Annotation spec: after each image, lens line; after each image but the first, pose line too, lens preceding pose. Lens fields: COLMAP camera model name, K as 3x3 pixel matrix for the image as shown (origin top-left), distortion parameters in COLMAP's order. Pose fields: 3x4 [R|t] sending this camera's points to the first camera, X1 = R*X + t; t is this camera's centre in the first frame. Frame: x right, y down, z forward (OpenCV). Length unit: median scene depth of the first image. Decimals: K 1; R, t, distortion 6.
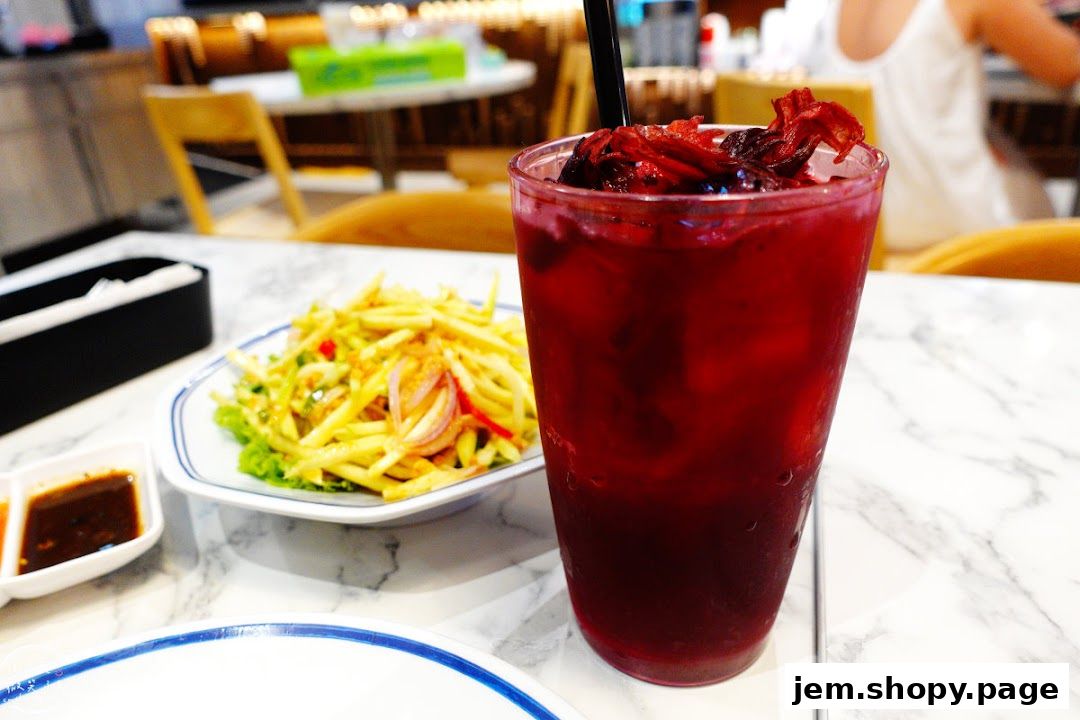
lens RADIAL K [[704.1, 0, 548.8], [0, 704.1, 365.7], [0, 0, 1]] dist [0.008145, -0.012350]
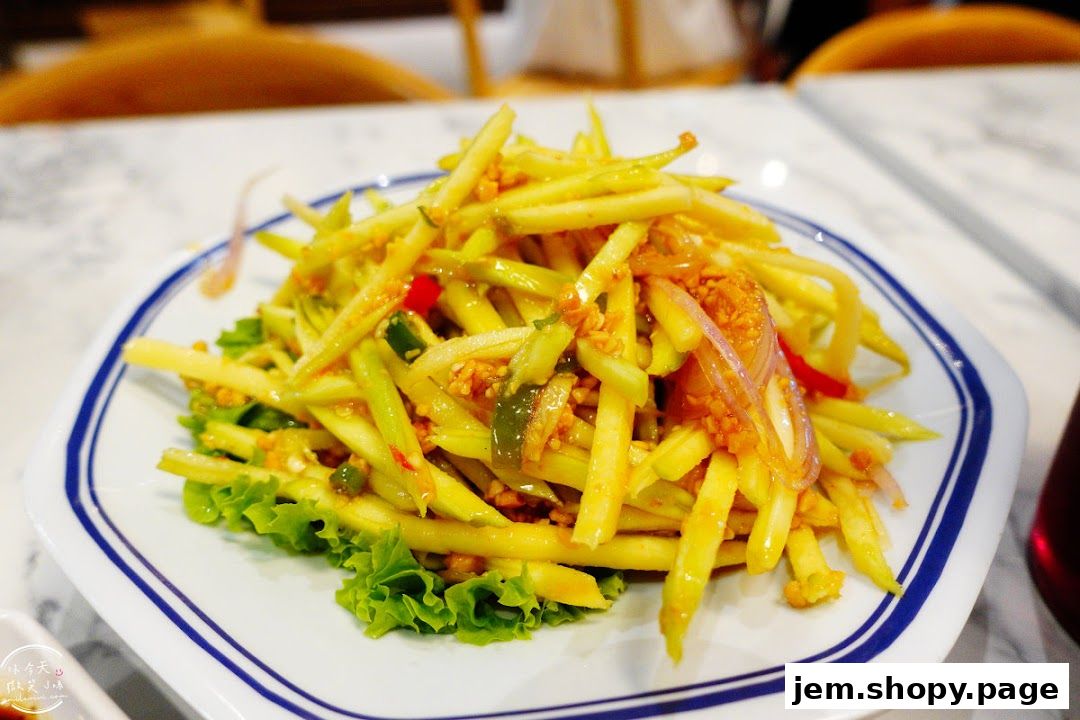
lens RADIAL K [[704.1, 0, 531.5], [0, 704.1, 355.0], [0, 0, 1]] dist [0.008145, -0.012350]
pose [[0.908353, -0.232592, 0.347558, -0.474143], [0.170237, 0.964747, 0.200707, -0.077336], [-0.381988, -0.123146, 0.915926, 0.625204]]
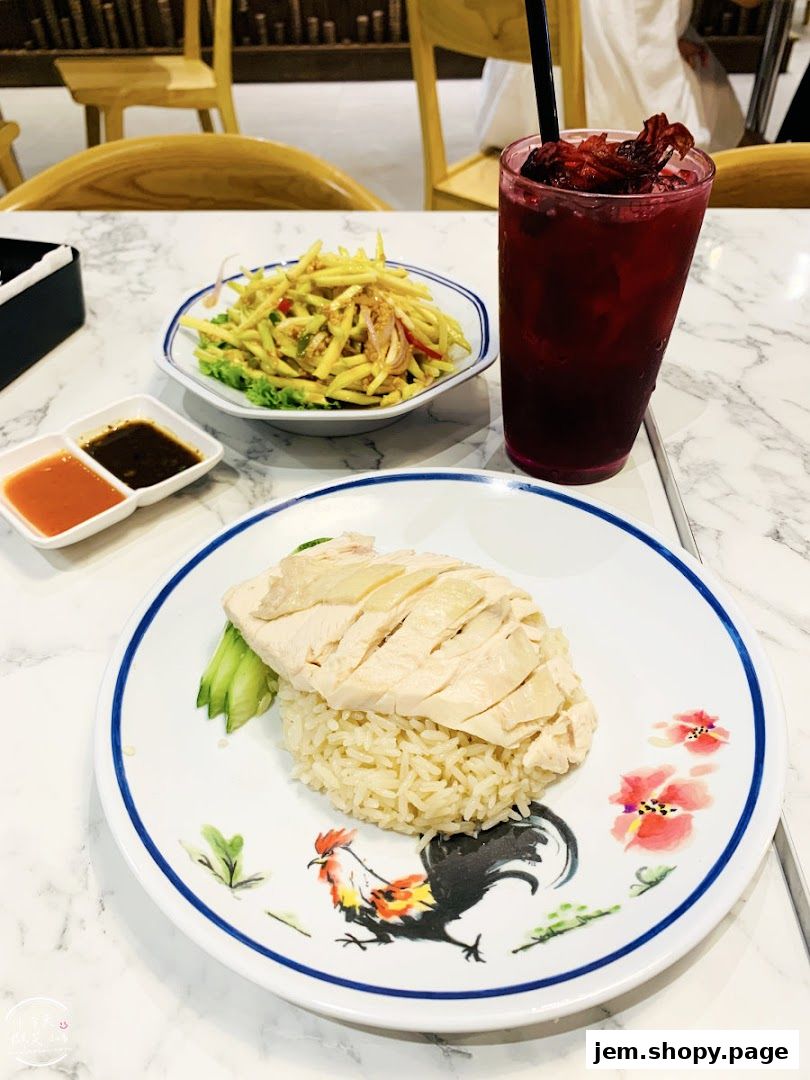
lens RADIAL K [[813.3, 0, 403.7], [0, 813.3, 530.4], [0, 0, 1]] dist [0.008178, -0.041529]
pose [[0.961885, -0.157118, 0.223809, -0.570338], [0.096455, 0.960793, 0.259948, 0.003037], [-0.255877, -0.228453, 0.939328, -0.622526]]
